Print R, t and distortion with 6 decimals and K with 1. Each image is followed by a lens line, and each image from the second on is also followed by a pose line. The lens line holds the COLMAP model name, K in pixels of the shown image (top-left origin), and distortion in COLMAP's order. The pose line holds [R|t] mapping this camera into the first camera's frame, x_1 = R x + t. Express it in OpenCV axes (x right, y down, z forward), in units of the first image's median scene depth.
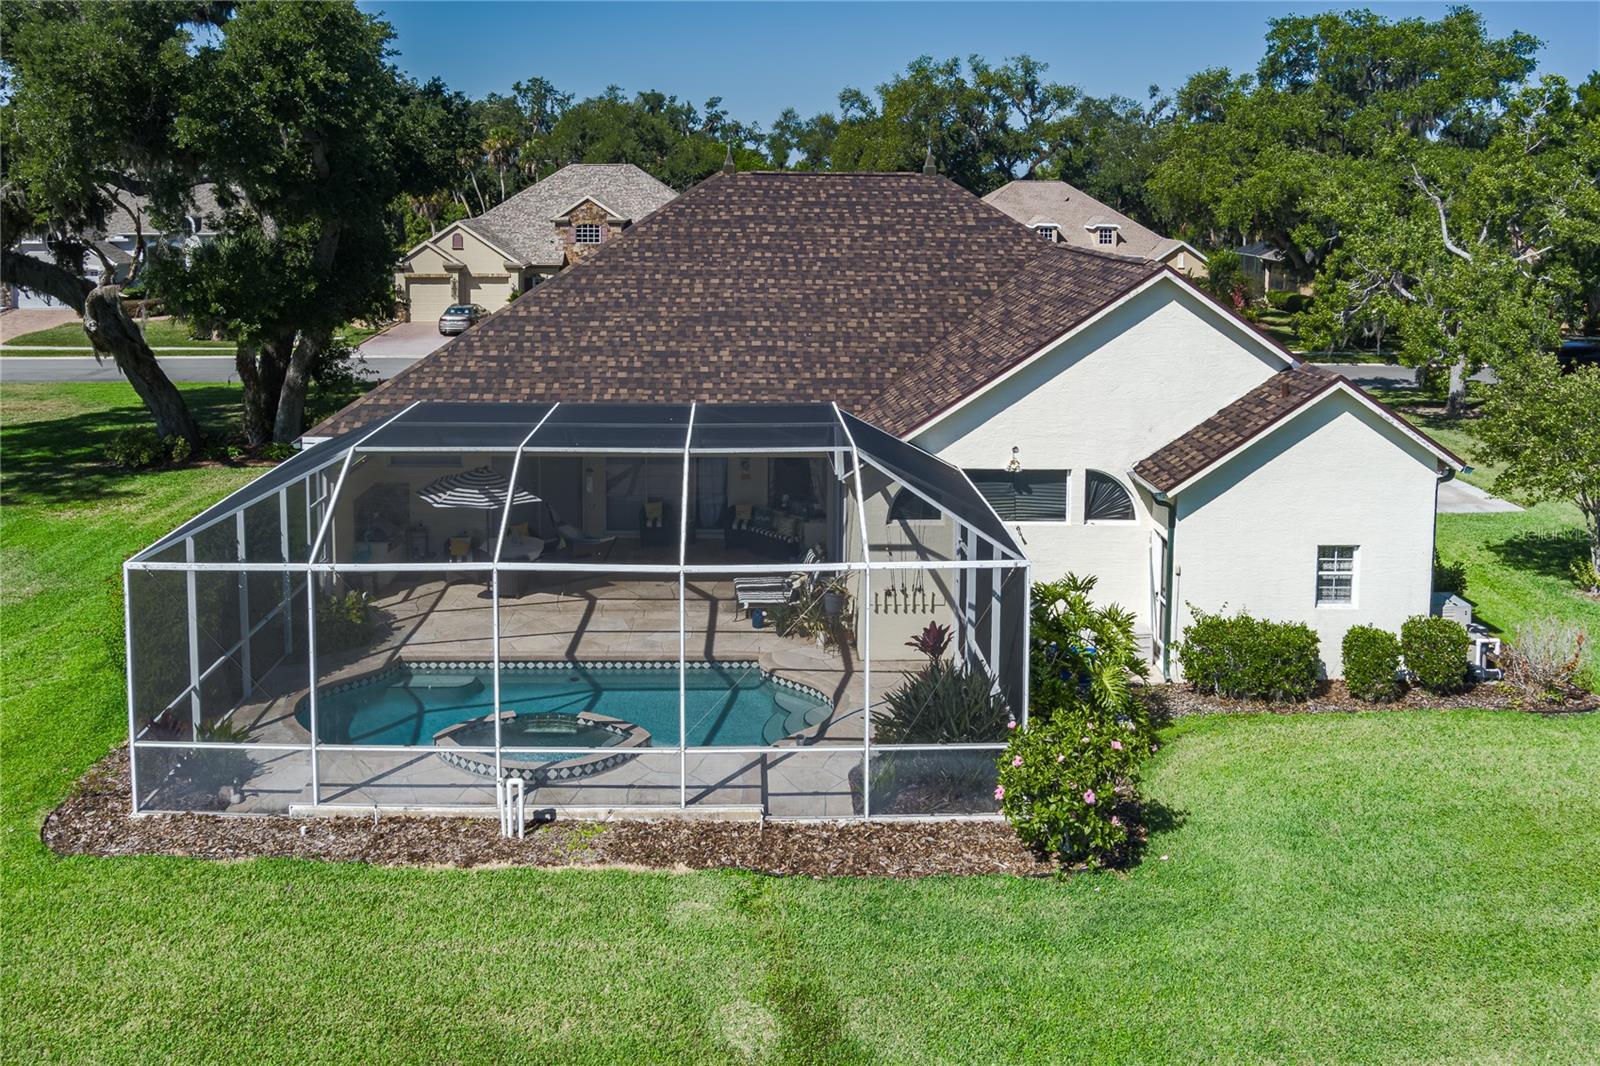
lens RADIAL K [[1363.6, 0, 780.4], [0, 1363.6, 269.6], [0, 0, 1]] dist [-0.052803, 0.007356]
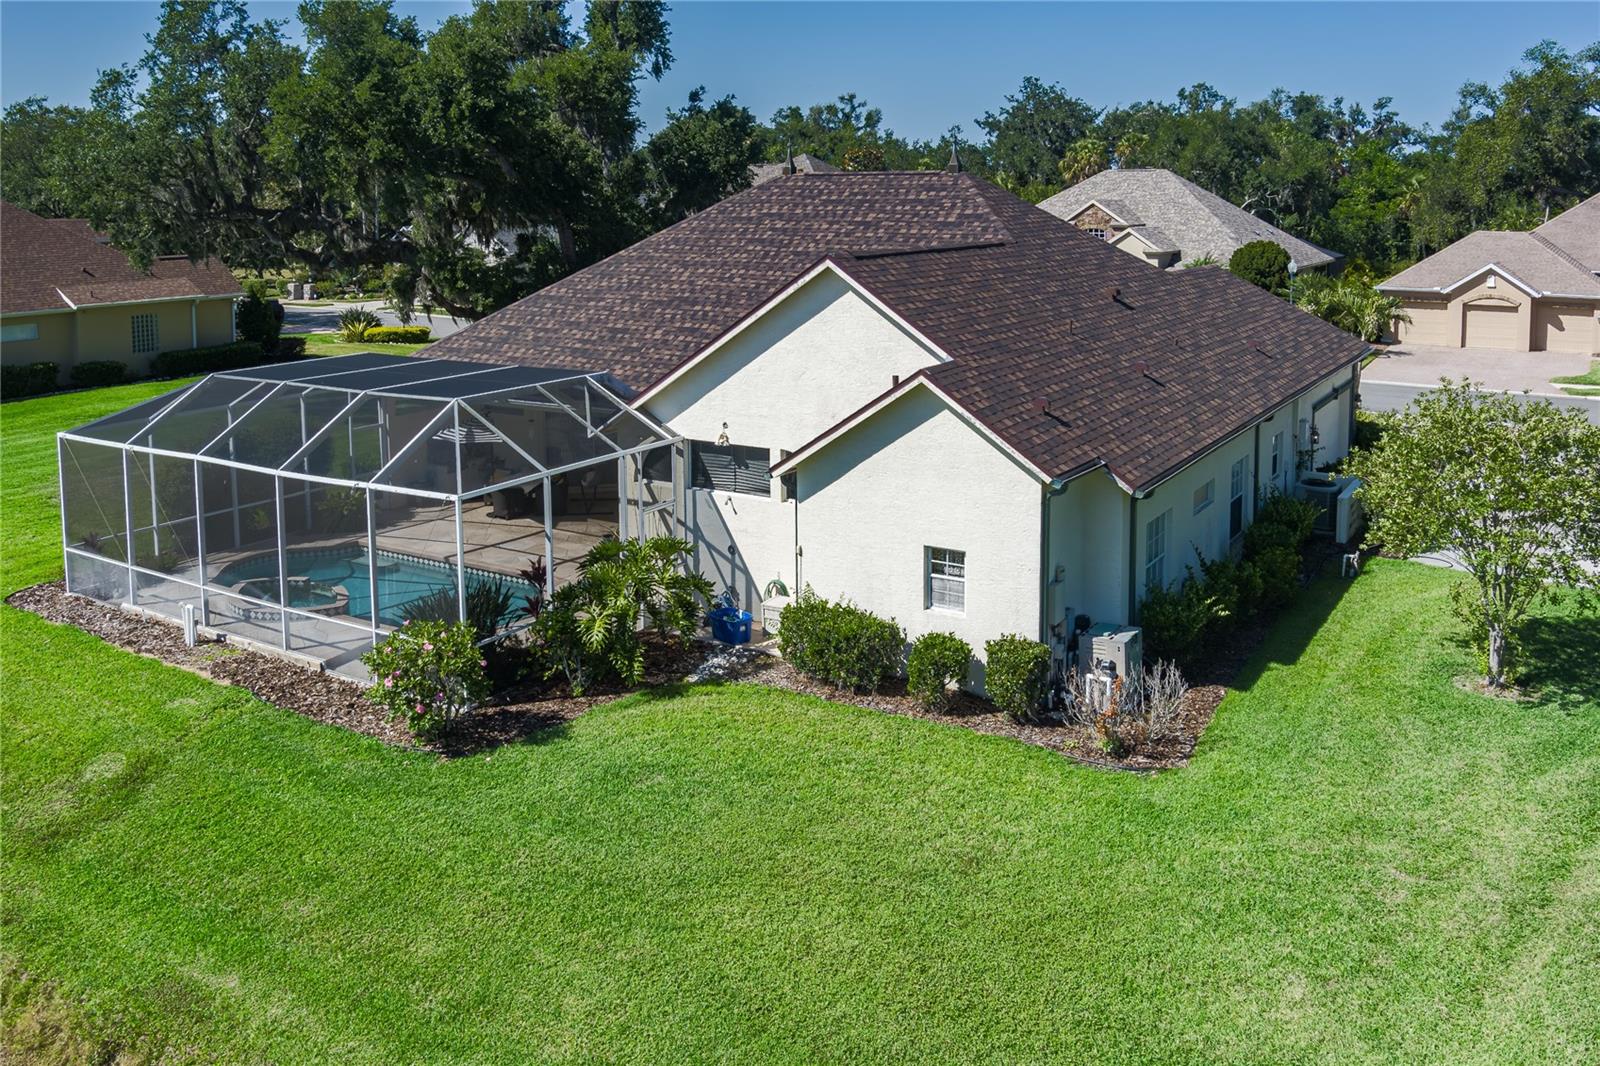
lens RADIAL K [[1358.6, 0, 808.0], [0, 1358.6, 306.6], [0, 0, 1]] dist [-0.057832, 0.014483]
pose [[0.839372, 0.037951, -0.542230, 0.813066], [-0.026807, 0.999236, 0.028440, 0.005435], [0.542895, -0.009336, 0.839748, 0.128839]]
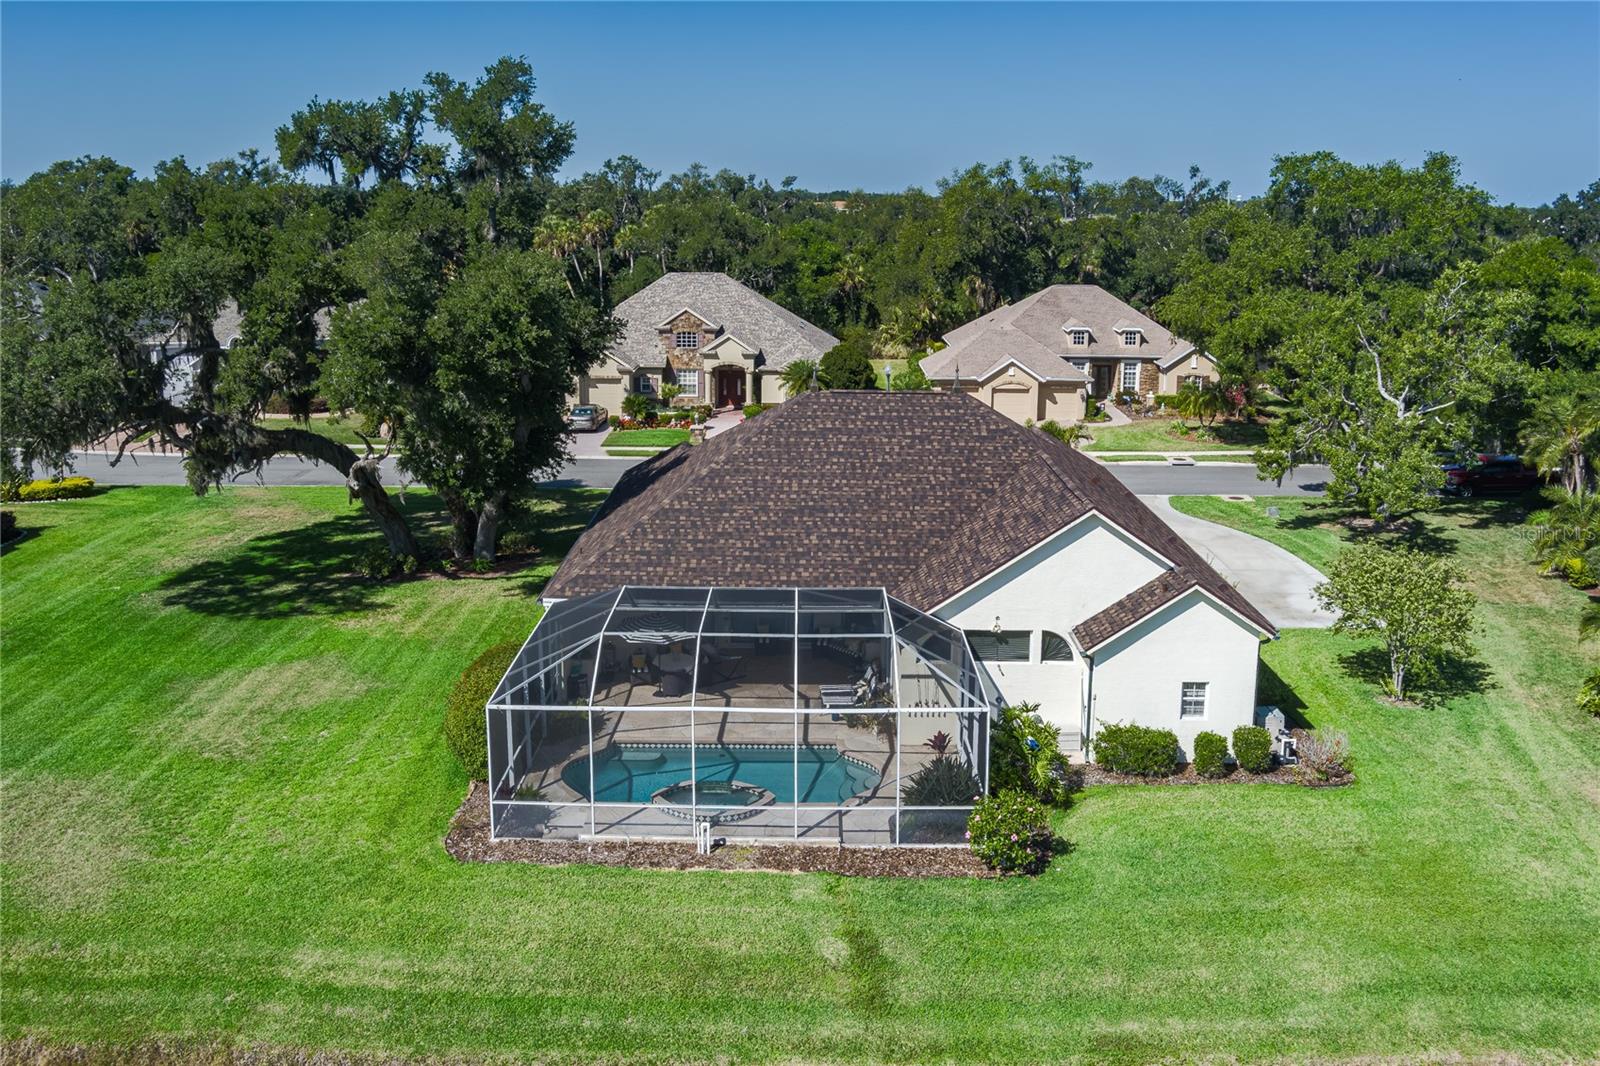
lens RADIAL K [[1337.9, 0, 805.2], [0, 1337.9, 410.2], [0, 0, 1]] dist [-0.070613, 0.011384]
pose [[0.999457, 0.003088, -0.032794, -0.002370], [-0.000053, 0.995745, 0.092151, -0.255544], [0.032939, -0.092099, 0.995205, -0.543640]]
